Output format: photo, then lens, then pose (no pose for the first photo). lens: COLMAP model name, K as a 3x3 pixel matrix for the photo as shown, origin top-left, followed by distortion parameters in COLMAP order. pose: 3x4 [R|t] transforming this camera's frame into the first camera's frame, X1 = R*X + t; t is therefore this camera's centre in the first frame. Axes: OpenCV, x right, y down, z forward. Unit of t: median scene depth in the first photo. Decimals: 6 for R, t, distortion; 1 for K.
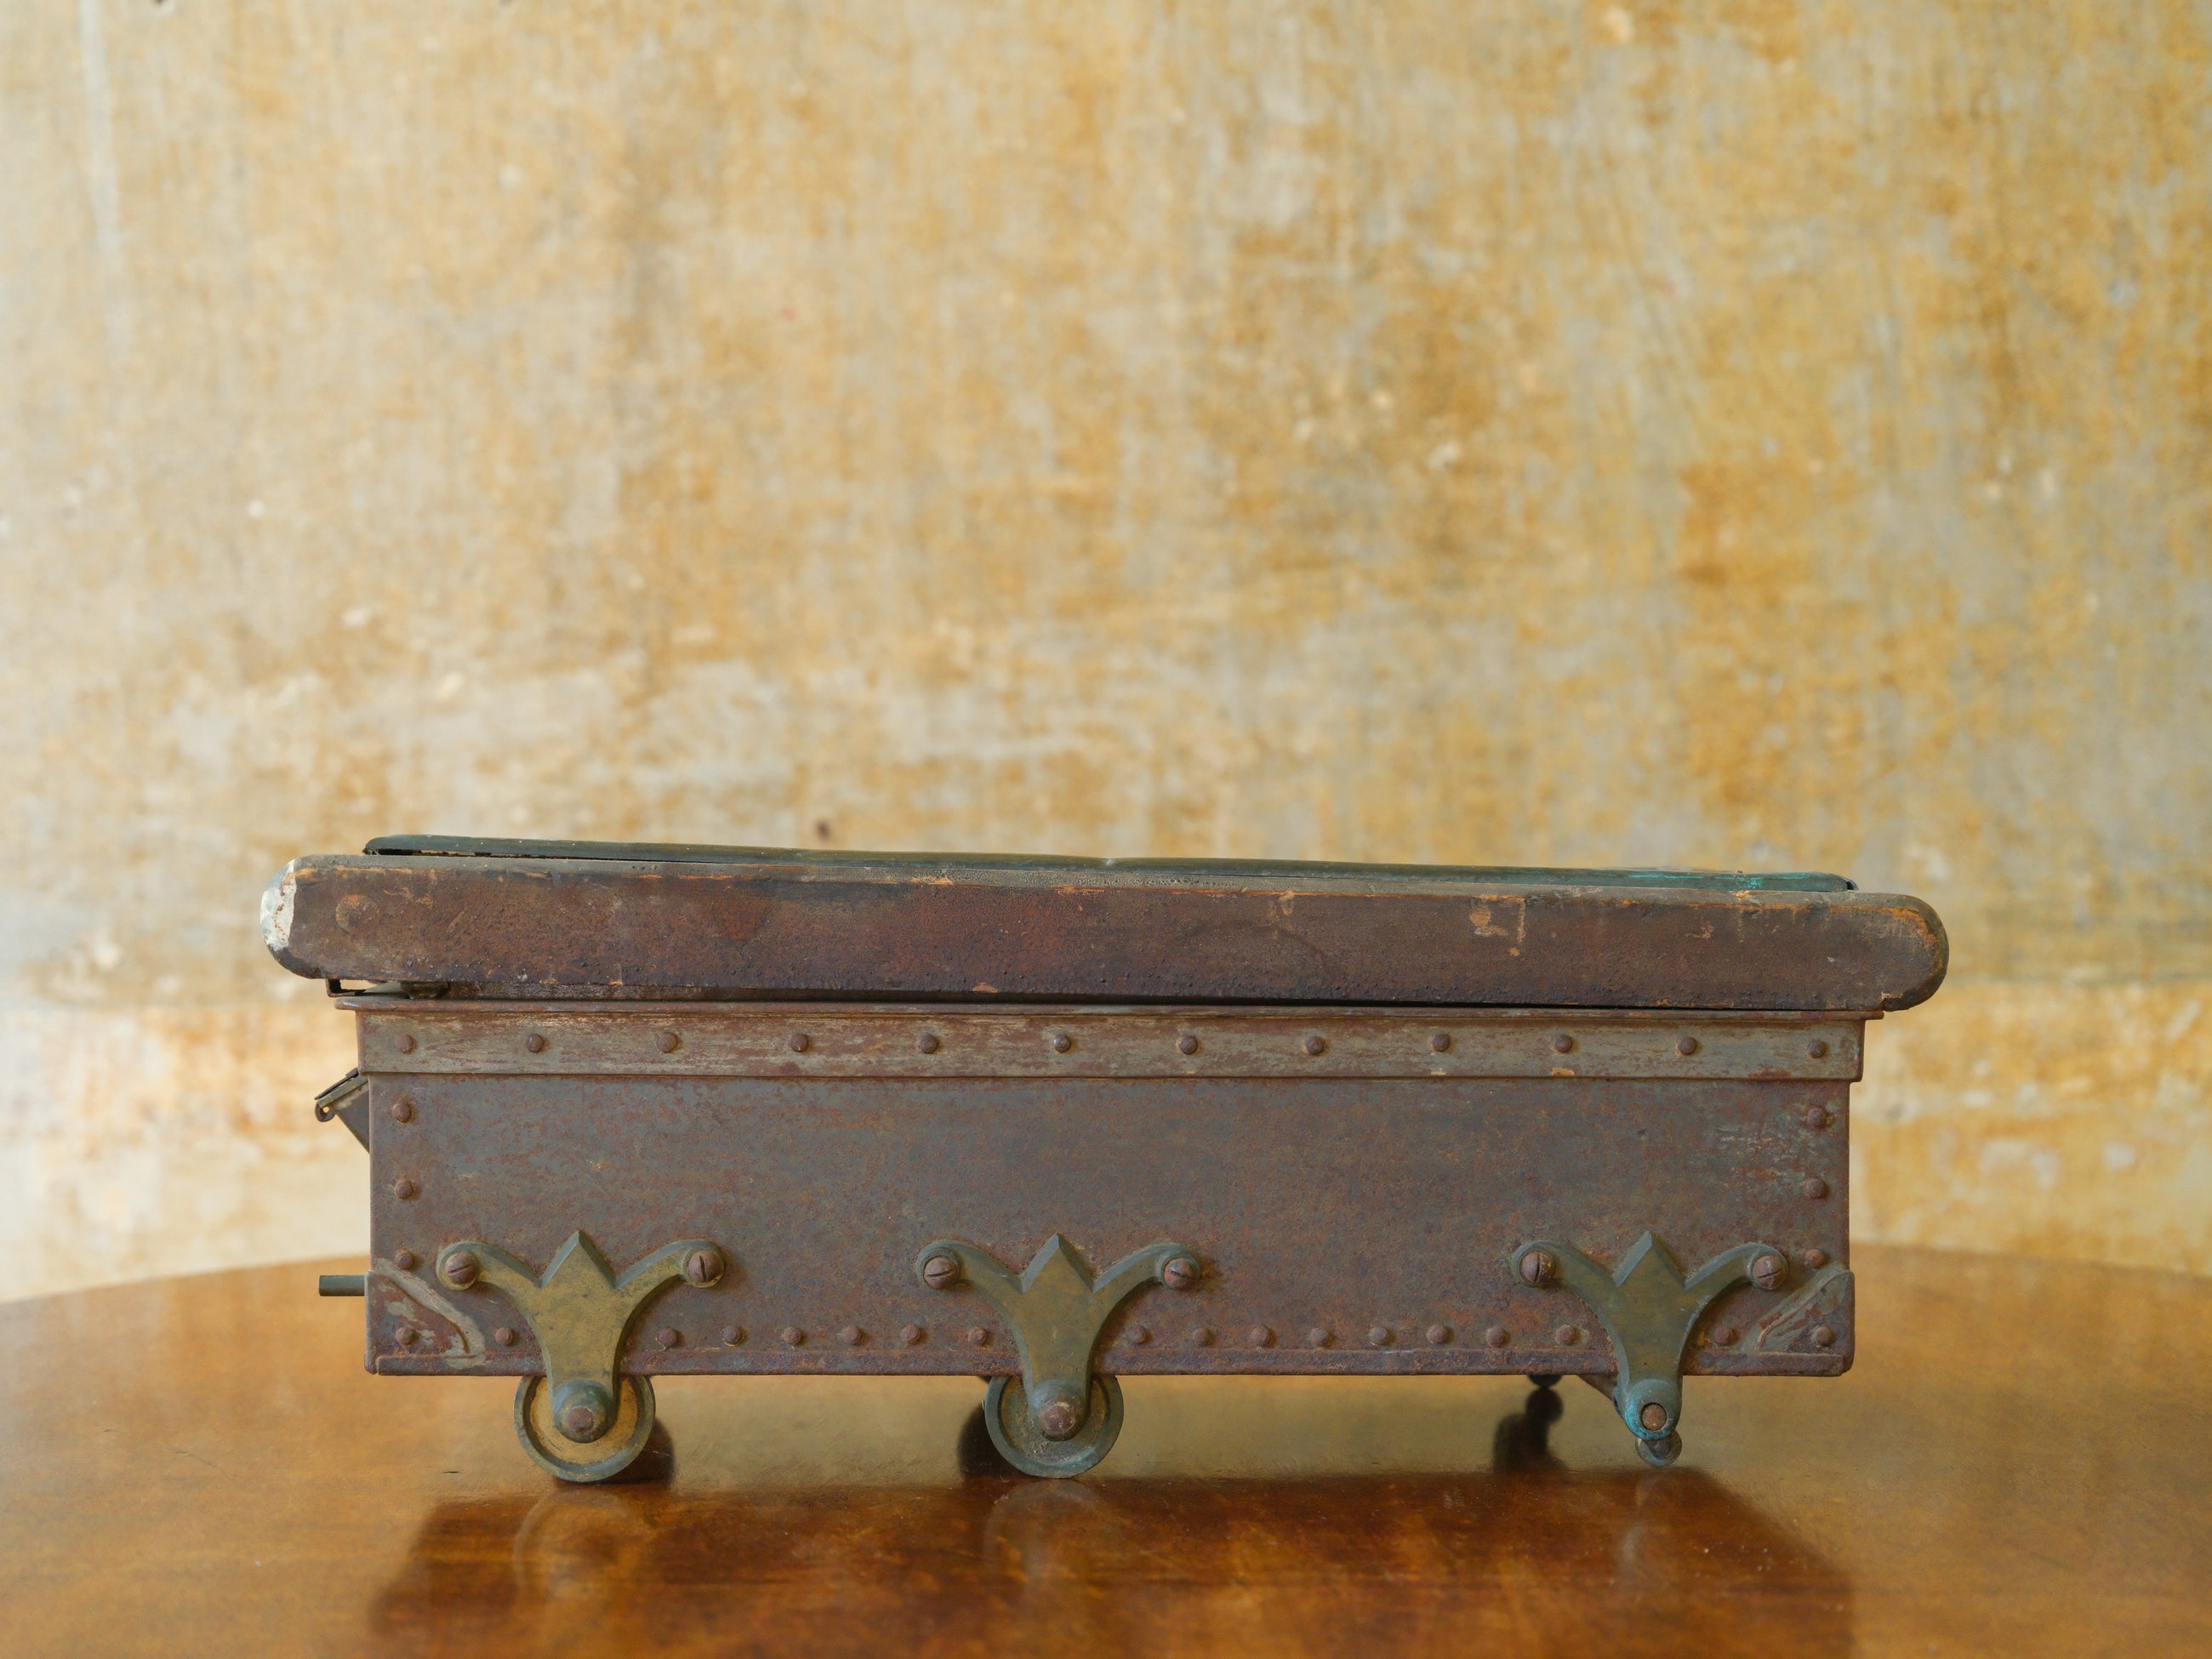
lens RADIAL K [[1934.4, 0, 1108.0], [0, 1934.4, 833.0], [0, 0, 1]] dist [-0.003548, -0.011706]
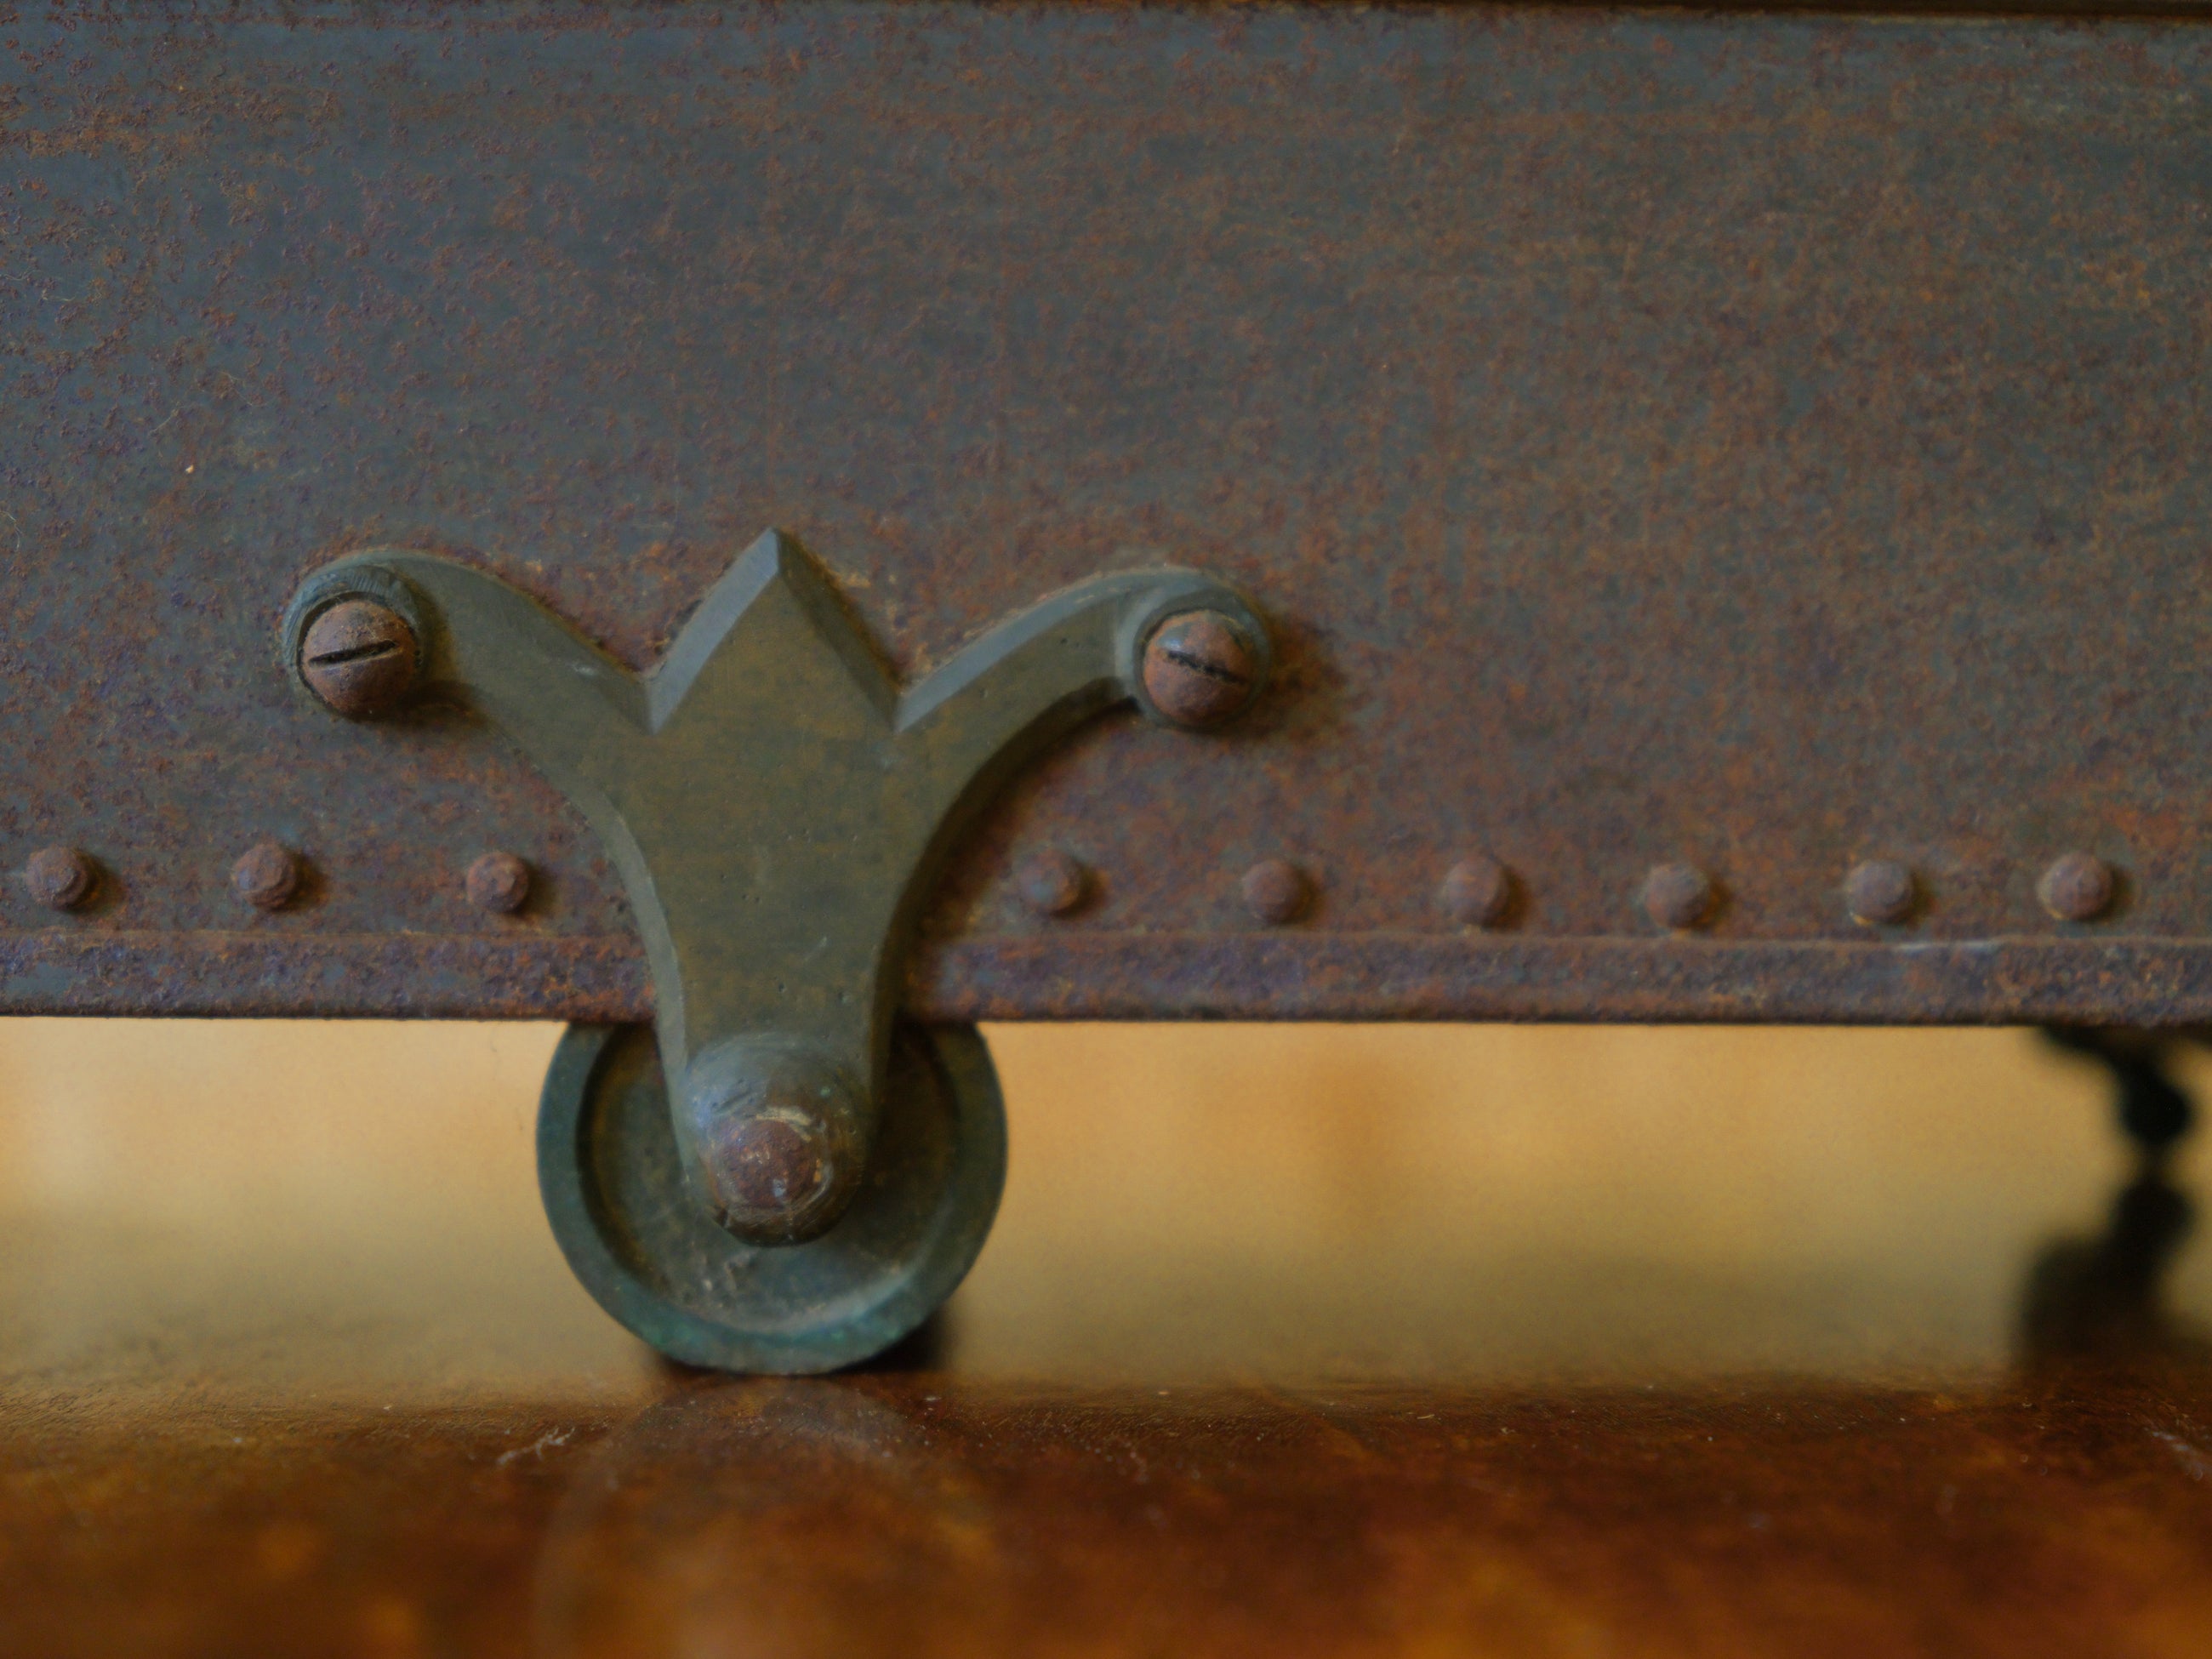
lens RADIAL K [[1789.2, 0, 1121.4], [0, 1789.2, 834.1], [0, 0, 1]] dist [-0.006761, -0.000372]
pose [[0.999996, 0.000470, -0.002792, 0.026255], [-0.000440, 0.999942, 0.010751, 0.249177], [0.002796, -0.010750, 0.999938, 0.731286]]
